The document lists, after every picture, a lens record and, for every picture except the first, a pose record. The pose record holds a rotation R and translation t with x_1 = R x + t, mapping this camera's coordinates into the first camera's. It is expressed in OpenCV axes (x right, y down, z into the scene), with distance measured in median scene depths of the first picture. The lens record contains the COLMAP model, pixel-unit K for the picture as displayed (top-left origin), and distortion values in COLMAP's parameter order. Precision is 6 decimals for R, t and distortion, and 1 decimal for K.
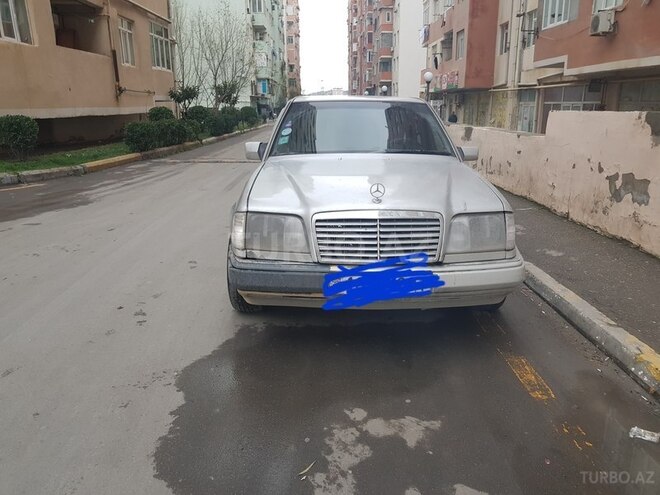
lens RADIAL K [[518.8, 0, 330.0], [0, 518.8, 247.5], [0, 0, 1]] dist [0.032184, -0.057062]
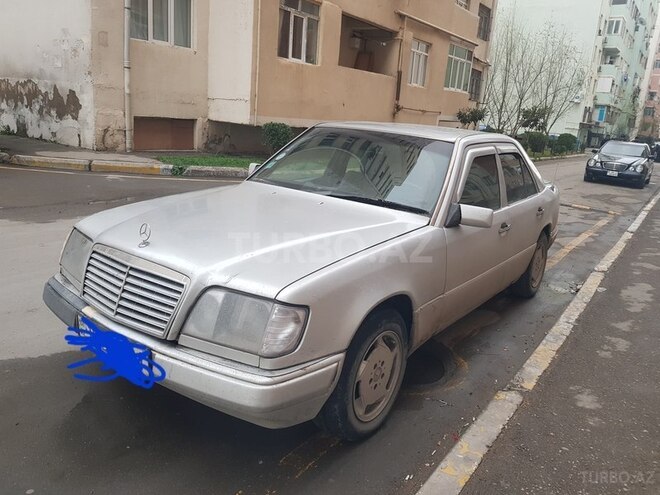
lens RADIAL K [[509.9, 0, 319.8], [0, 509.9, 247.4], [0, 0, 1]] dist [-0.011556, -0.011064]
pose [[0.794075, 0.208705, -0.570865, 0.100957], [-0.226450, 0.973168, 0.040791, -0.023863], [0.564061, 0.096881, 0.820030, 0.064464]]
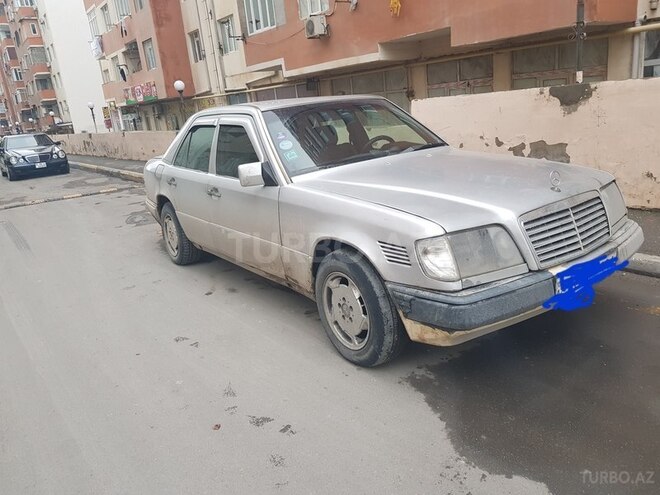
lens RADIAL K [[518.8, 0, 330.0], [0, 518.8, 247.5], [0, 0, 1]] dist [0.032184, -0.057062]
pose [[0.815052, -0.234796, 0.529680, -0.098075], [0.244767, 0.968158, 0.052524, -0.017894], [-0.525146, 0.086838, 0.846570, 0.056706]]
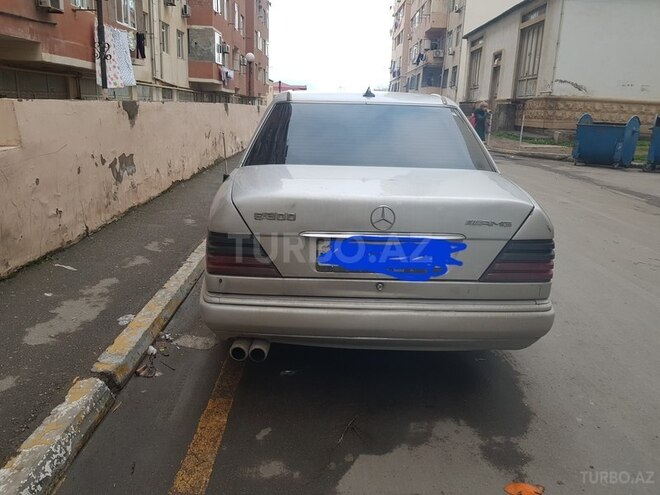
lens RADIAL K [[518.8, 0, 330.0], [0, 518.8, 247.5], [0, 0, 1]] dist [0.032184, -0.057062]
pose [[-0.999802, -0.017903, 0.008681, 0.020276], [-0.011089, 0.863640, 0.503988, -0.112543], [-0.016520, 0.503792, -0.863667, 0.427686]]
